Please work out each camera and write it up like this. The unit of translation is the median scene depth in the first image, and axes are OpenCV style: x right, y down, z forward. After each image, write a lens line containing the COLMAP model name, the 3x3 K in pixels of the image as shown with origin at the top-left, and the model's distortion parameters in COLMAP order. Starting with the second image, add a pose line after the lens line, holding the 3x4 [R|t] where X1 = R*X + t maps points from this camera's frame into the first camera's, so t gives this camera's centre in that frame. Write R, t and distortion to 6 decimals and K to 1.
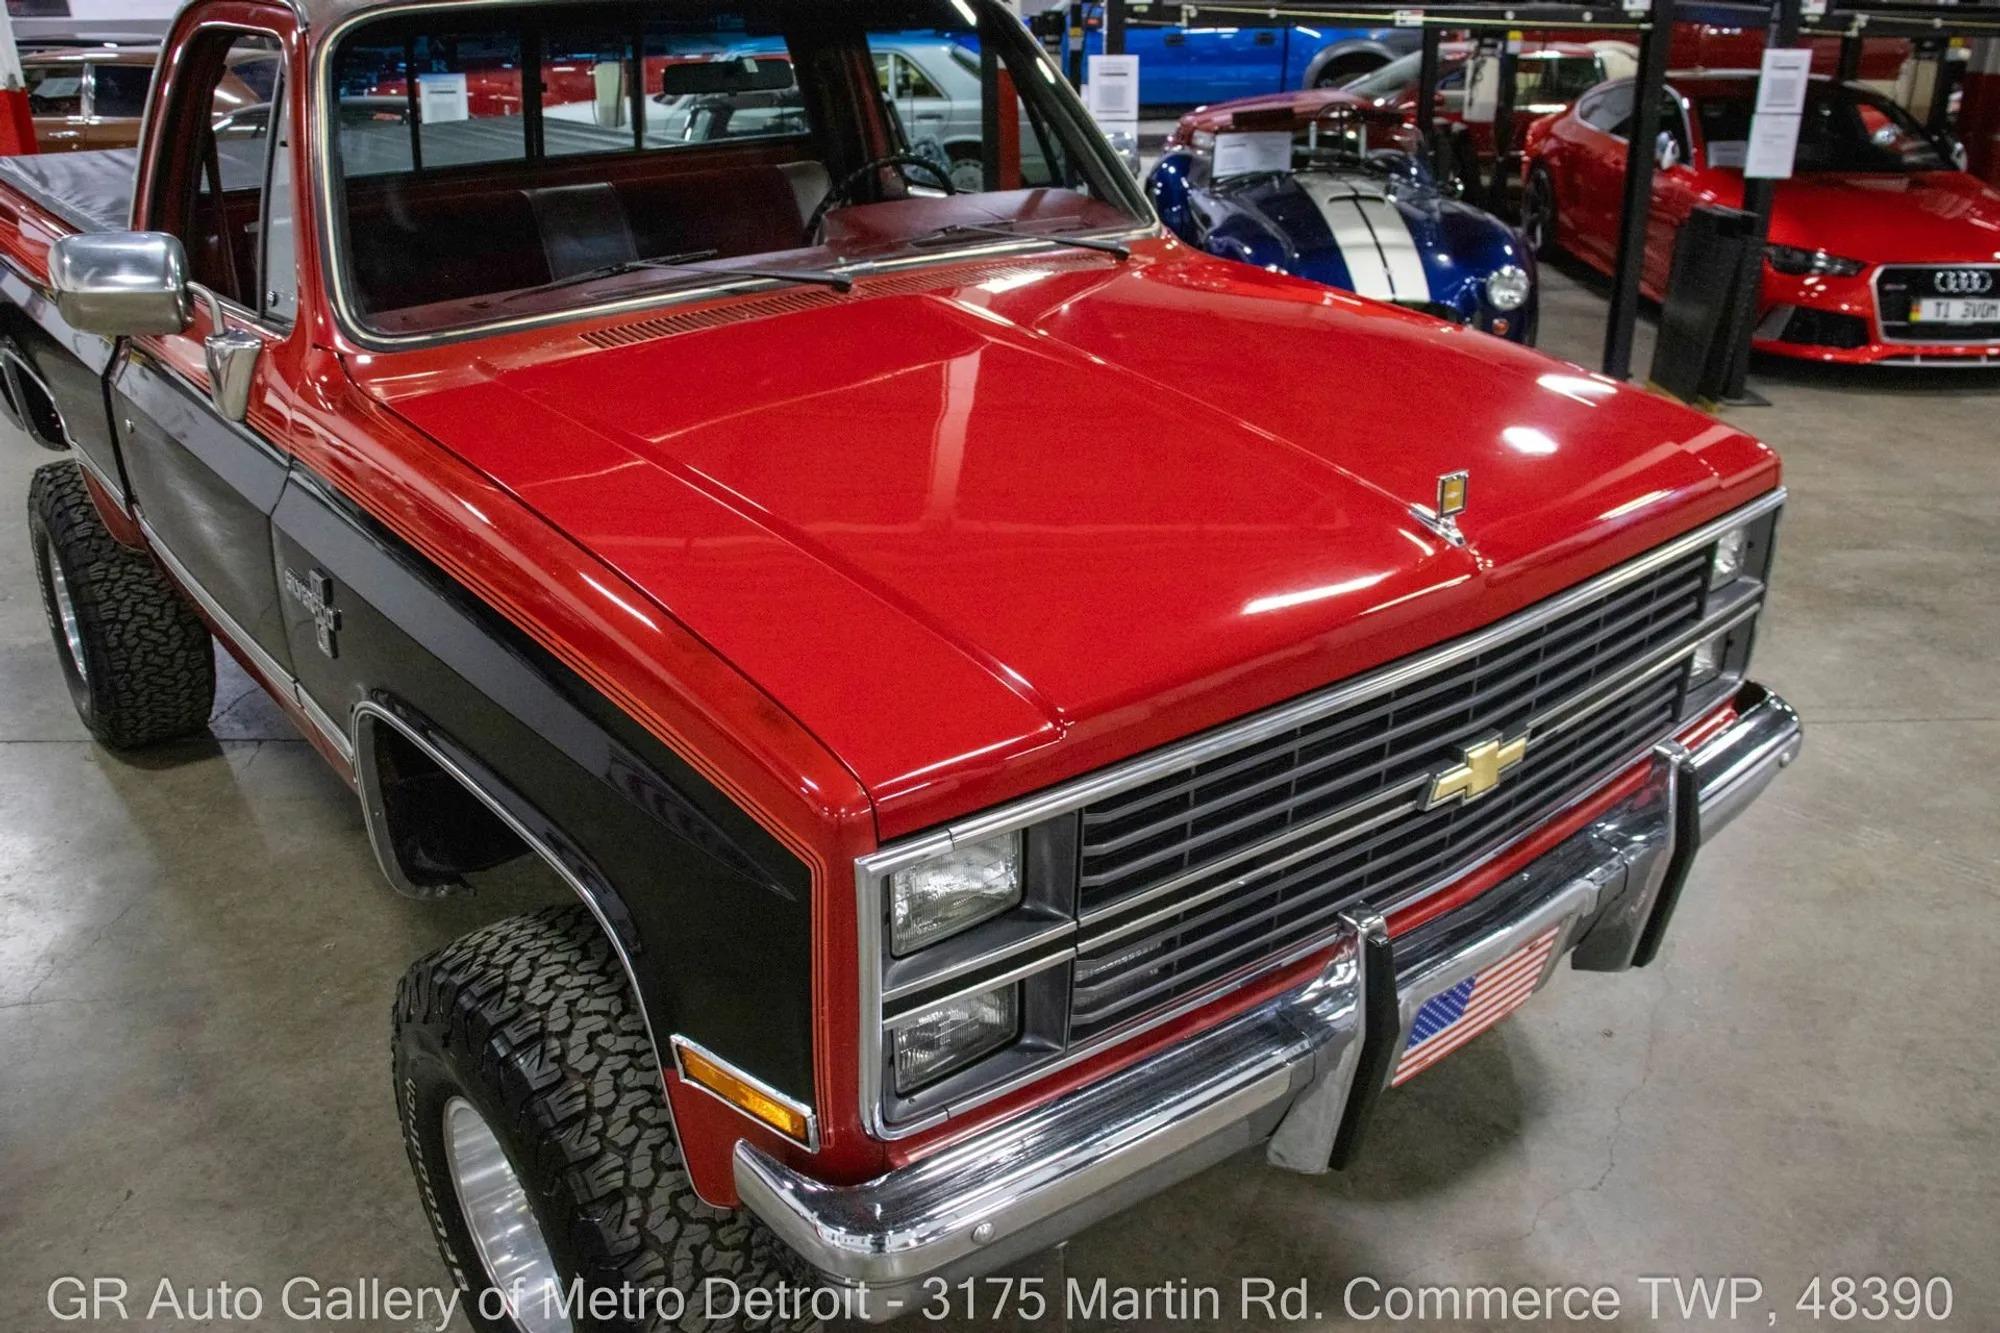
lens RADIAL K [[1593.8, 0, 1046.4], [0, 1593.8, 605.0], [0, 0, 1]] dist [-0.163589, 0.112466]
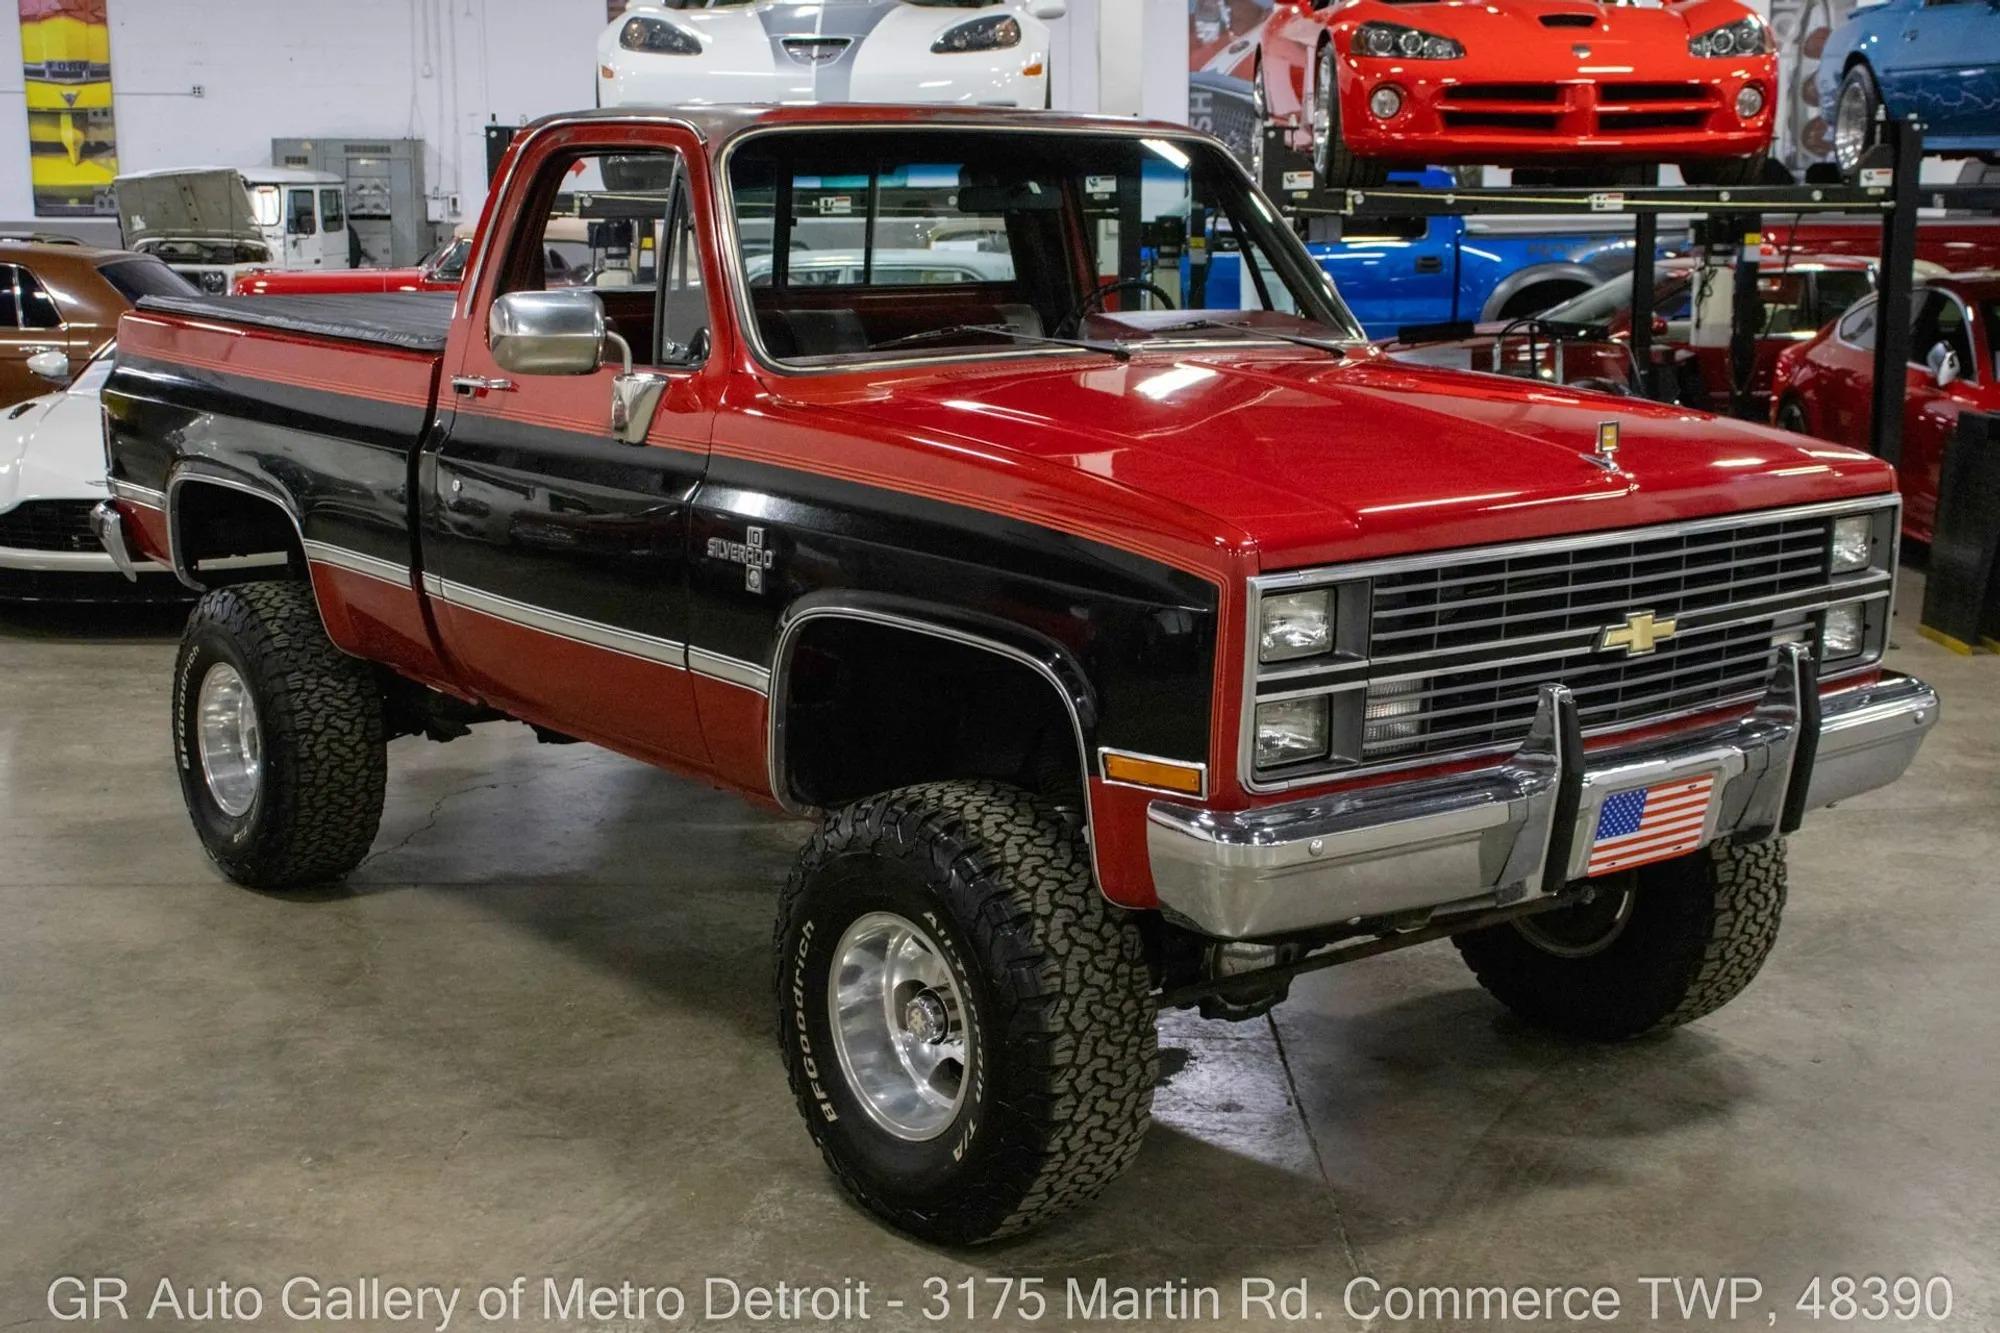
lens RADIAL K [[2695.3, 0, 1000.0], [0, 2695.3, 666.5], [0, 0, 1]] dist [0.000662, 0.002776]
pose [[0.999832, 0.003059, -0.018099, -0.130841], [-0.006976, 0.975365, -0.220486, 0.350005], [0.016979, 0.220575, 0.975222, -0.704189]]
